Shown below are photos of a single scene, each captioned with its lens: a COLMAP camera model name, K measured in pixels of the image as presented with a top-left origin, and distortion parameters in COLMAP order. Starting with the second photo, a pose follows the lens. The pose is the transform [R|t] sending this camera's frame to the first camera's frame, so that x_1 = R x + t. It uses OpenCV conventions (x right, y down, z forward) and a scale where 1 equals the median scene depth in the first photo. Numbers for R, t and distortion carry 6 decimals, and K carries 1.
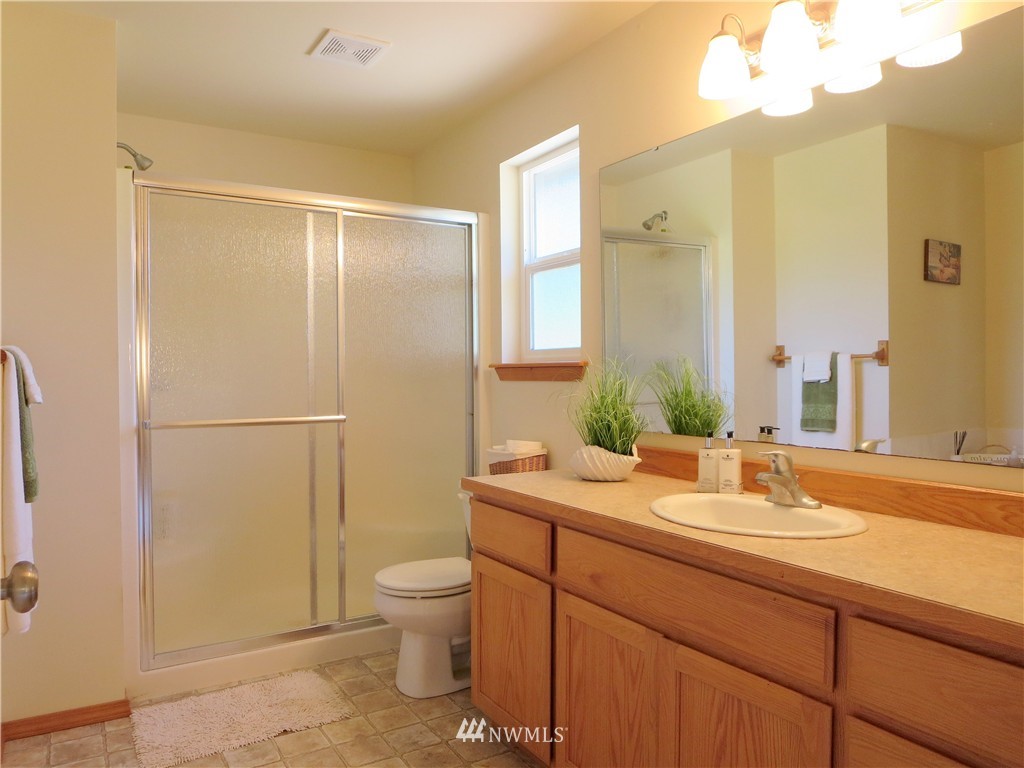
lens RADIAL K [[728.2, 0, 512.0], [0, 728.2, 384.0], [0, 0, 1]] dist [-0.005332, -0.027592]
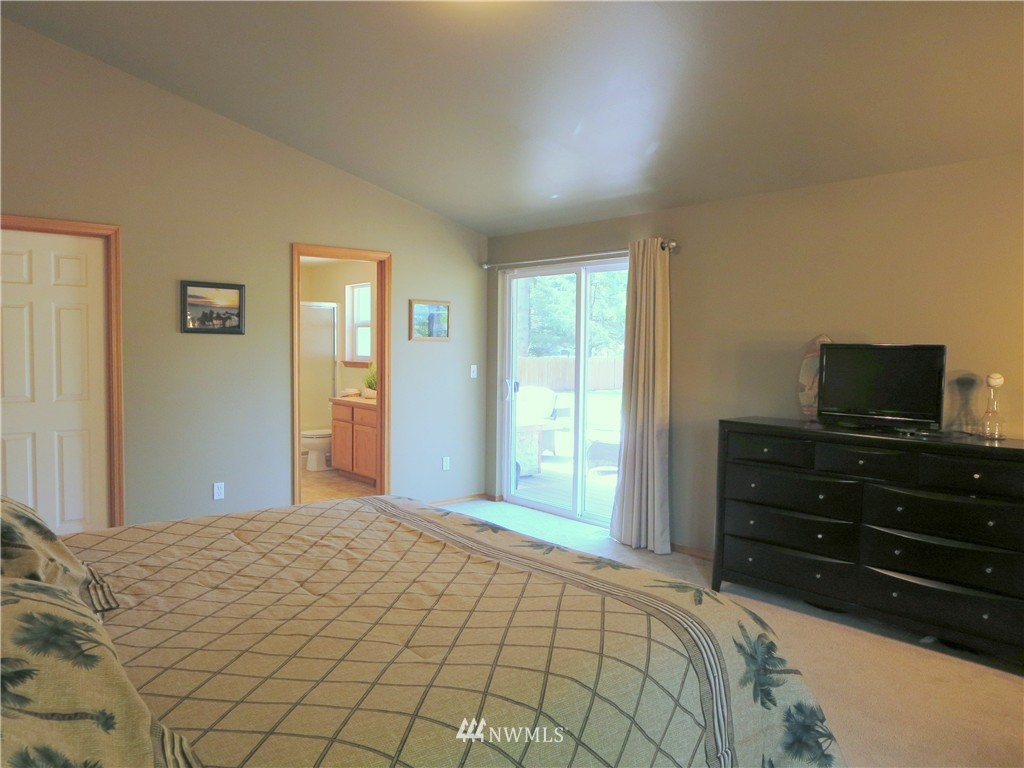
lens RADIAL K [[728.2, 0, 512.0], [0, 728.2, 384.0], [0, 0, 1]] dist [-0.005332, -0.027592]
pose [[0.986448, 0.010106, 0.163760, 0.168599], [-0.016911, 0.999048, 0.040215, -0.066071], [-0.163198, -0.042439, 0.985680, -1.930797]]
